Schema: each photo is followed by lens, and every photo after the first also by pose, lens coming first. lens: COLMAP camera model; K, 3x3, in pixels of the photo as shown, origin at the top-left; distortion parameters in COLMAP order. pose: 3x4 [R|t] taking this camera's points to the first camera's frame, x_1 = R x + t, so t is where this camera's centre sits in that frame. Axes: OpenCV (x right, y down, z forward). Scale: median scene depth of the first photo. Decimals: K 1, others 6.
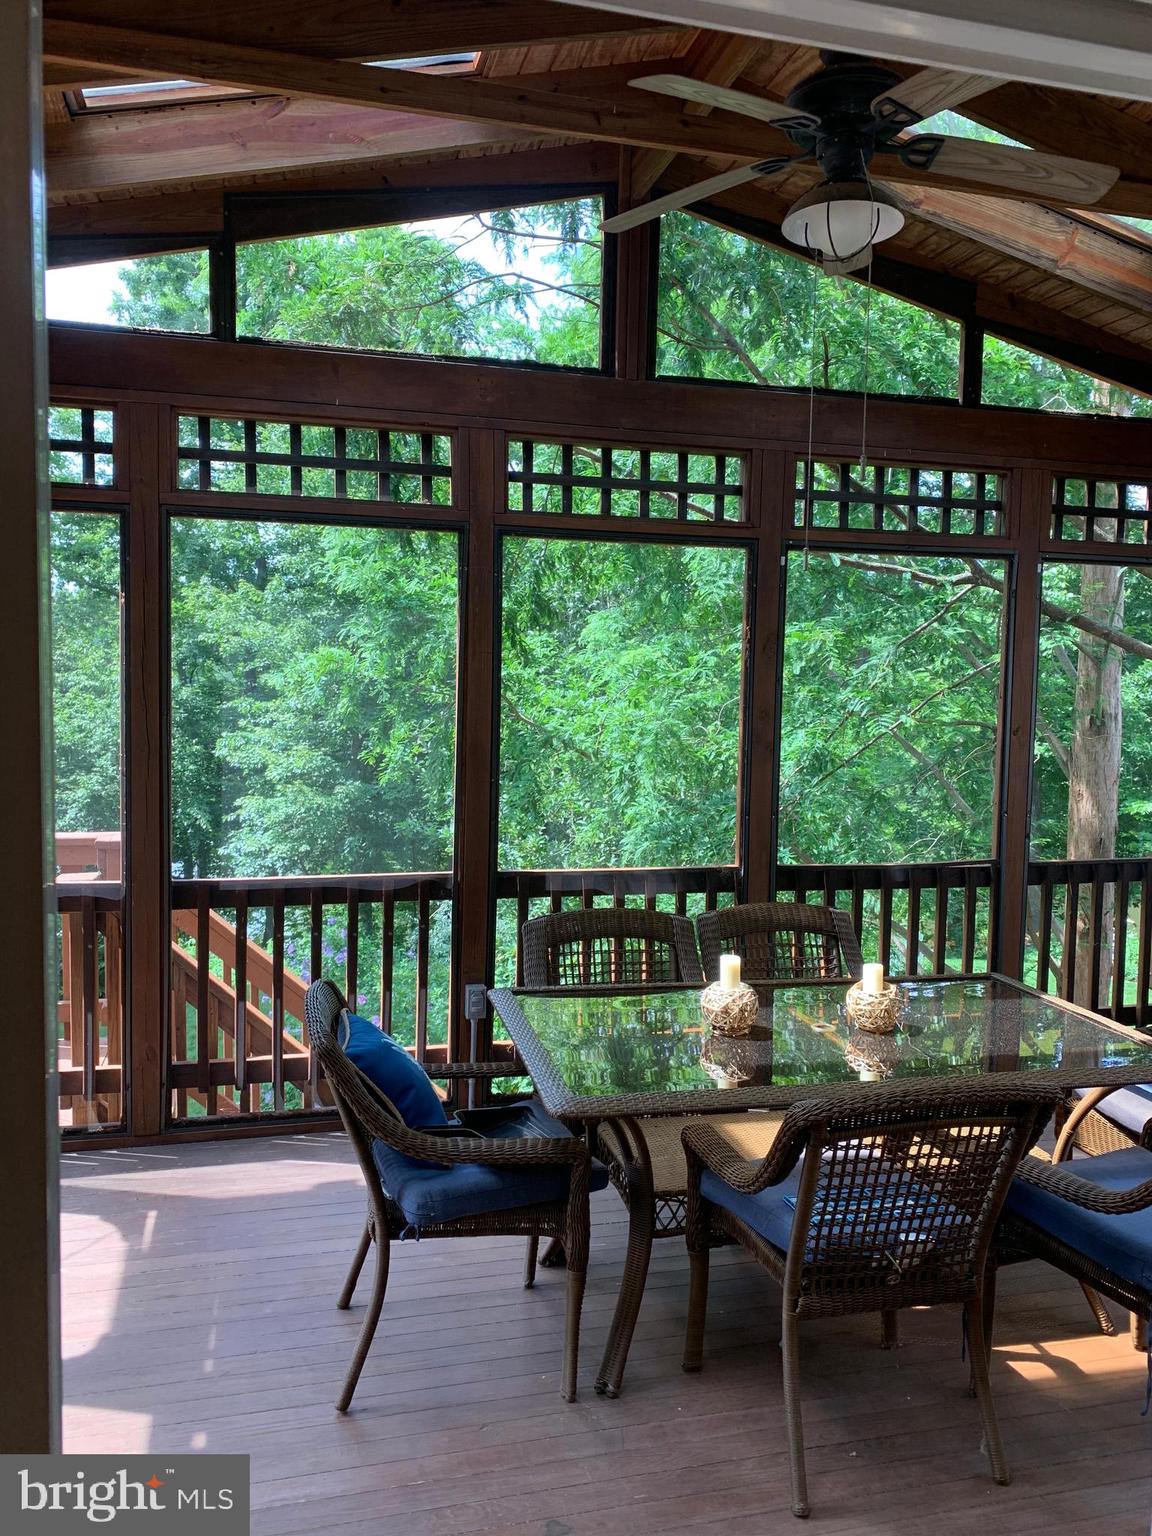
lens RADIAL K [[1142.9, 0, 576.0], [0, 1142.9, 768.0], [0, 0, 1]] dist [-0.000080, 0.001011]
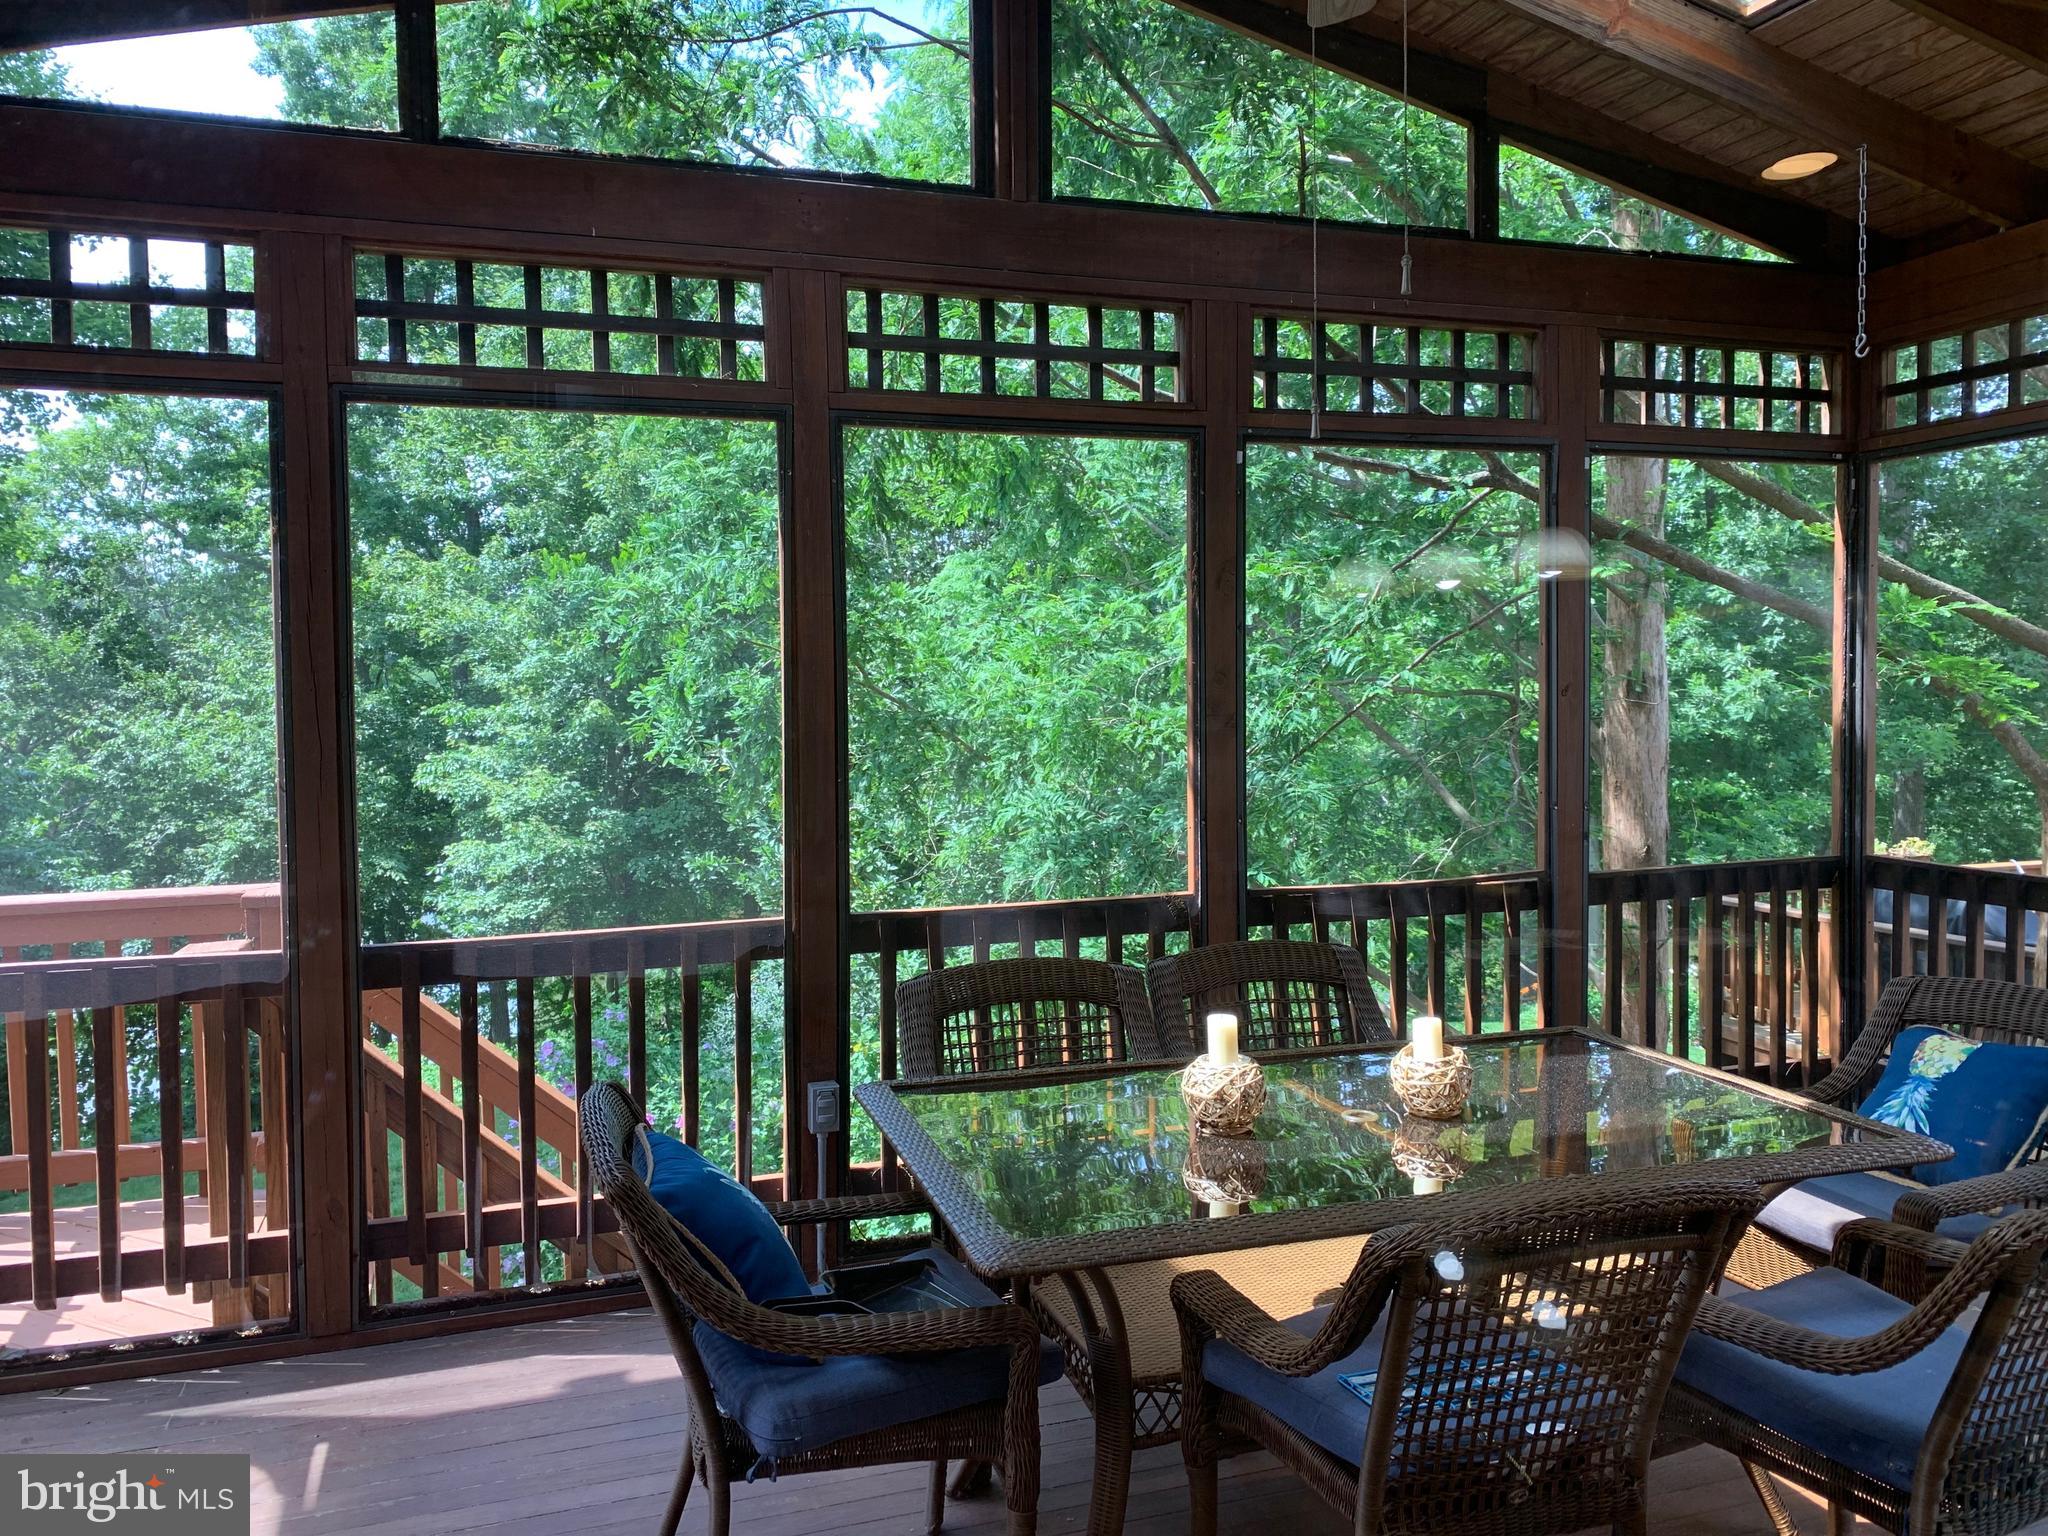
lens RADIAL K [[1523.9, 0, 1015.1], [0, 1523.9, 757.2], [0, 0, 1]] dist [-0.000080, 0.001011]
pose [[0.996899, -0.033917, 0.071011, -0.032032], [0.035533, 0.999135, -0.021619, 0.020591], [-0.070217, 0.024075, 0.997241, 0.082881]]
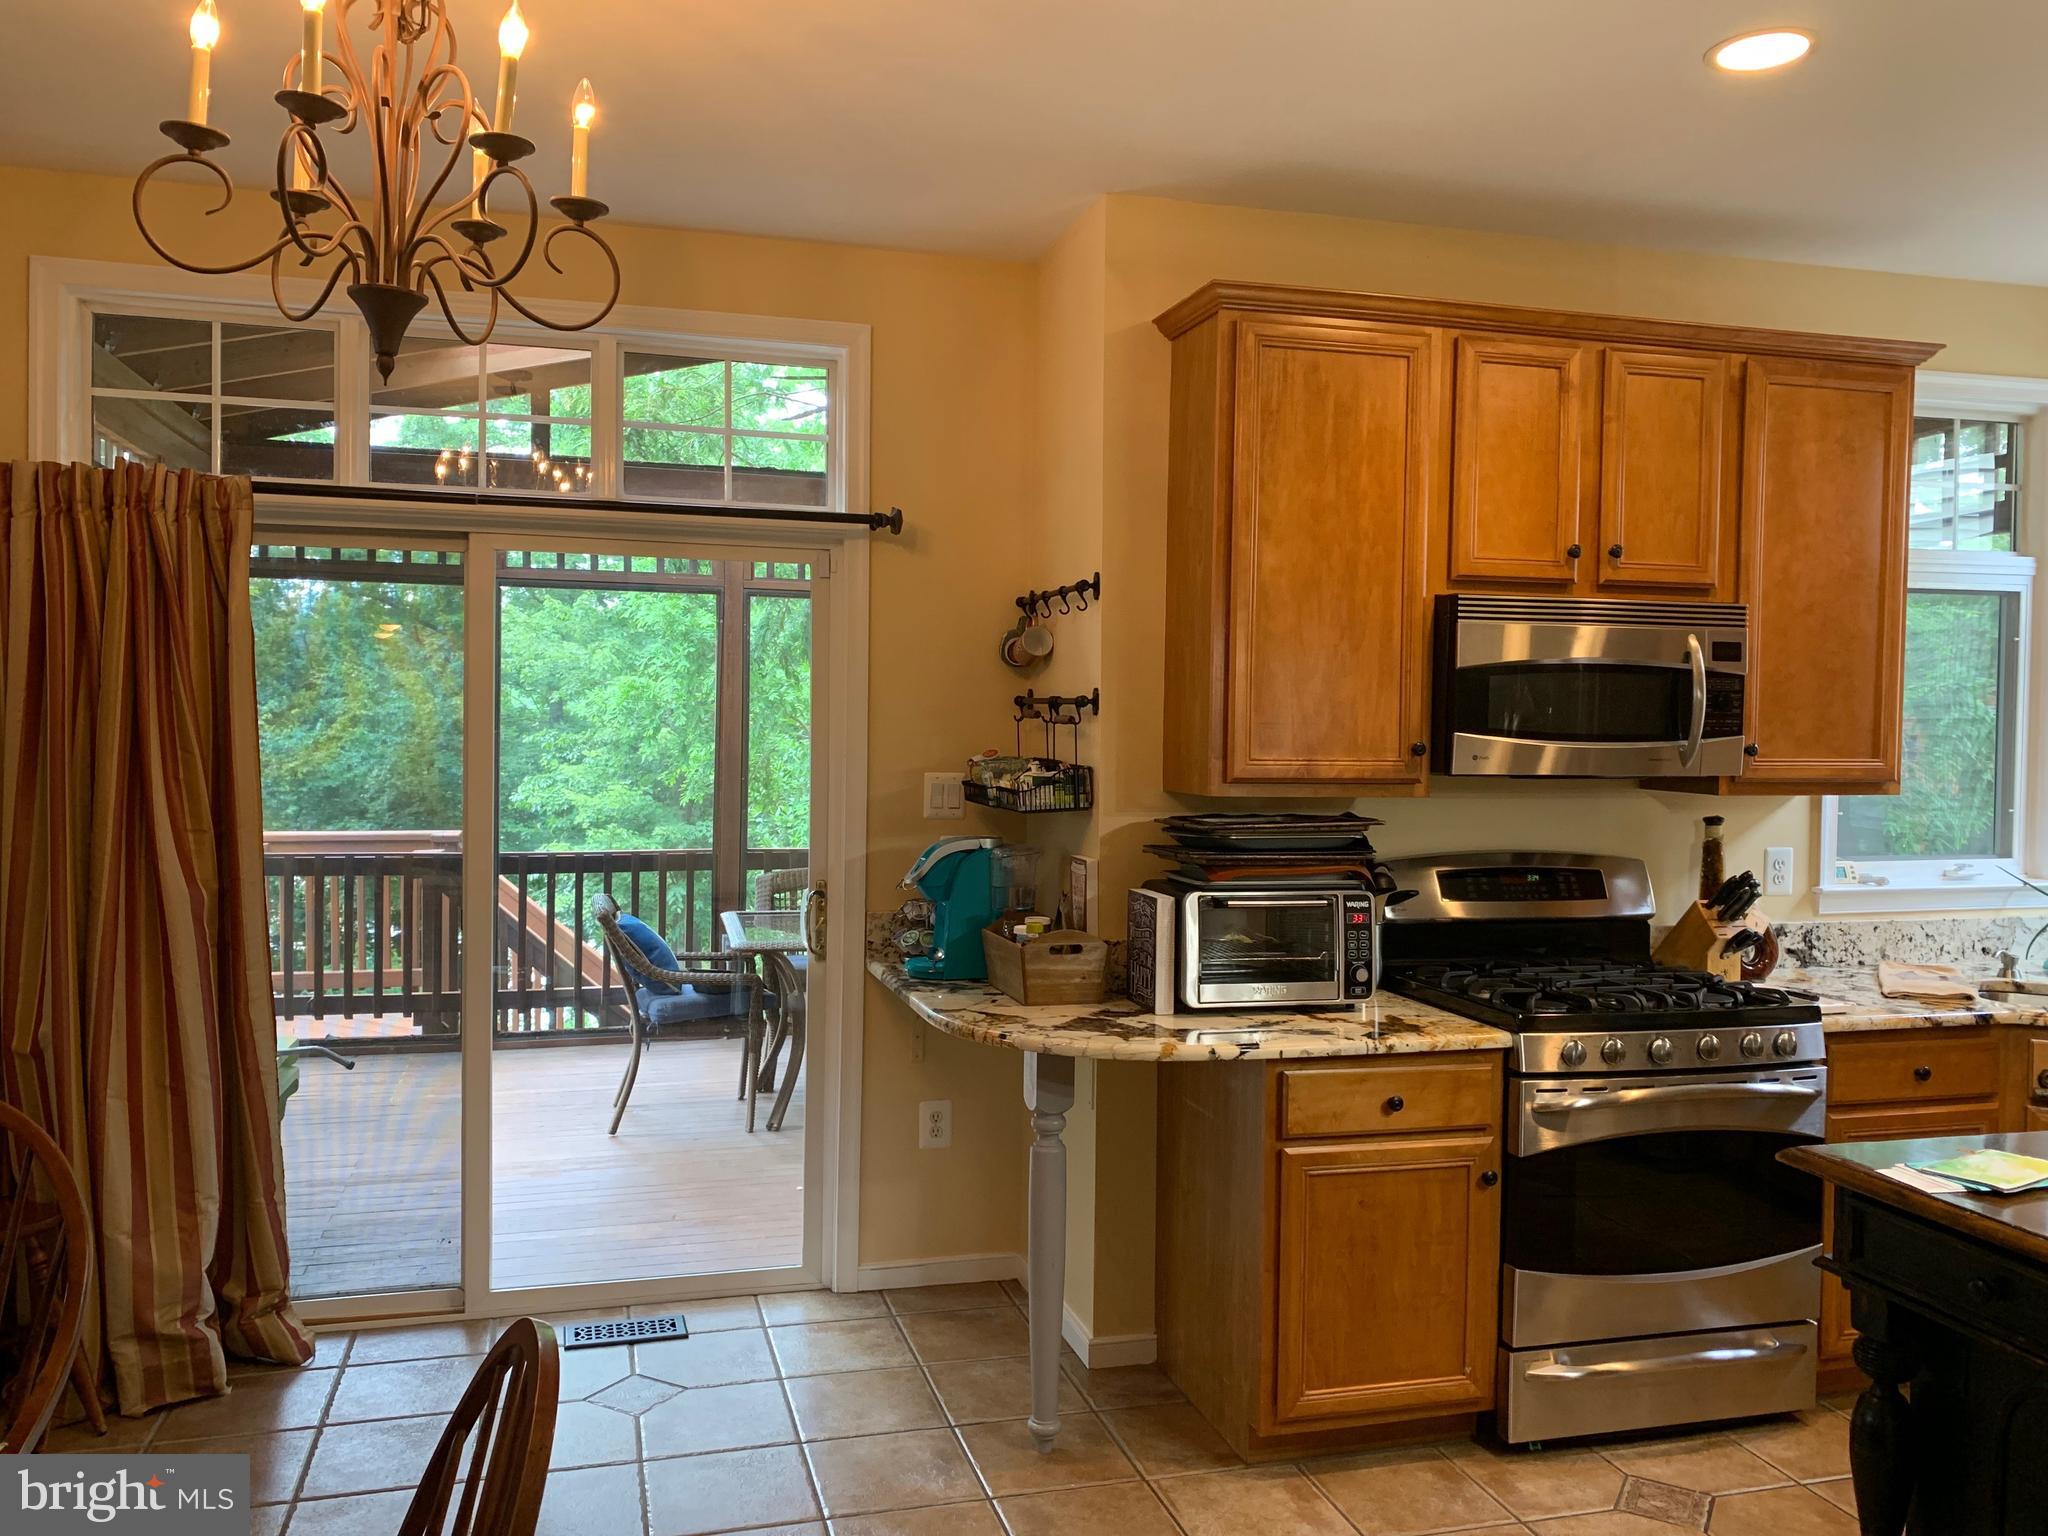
lens RADIAL K [[1523.9, 0, 1015.1], [0, 1523.9, 757.2], [0, 0, 1]] dist [-0.000080, 0.001011]
pose [[0.999866, -0.002808, 0.016150, 0.216403], [0.003541, 0.998957, -0.045532, 0.069541], [-0.016005, 0.045583, 0.998832, -0.778549]]
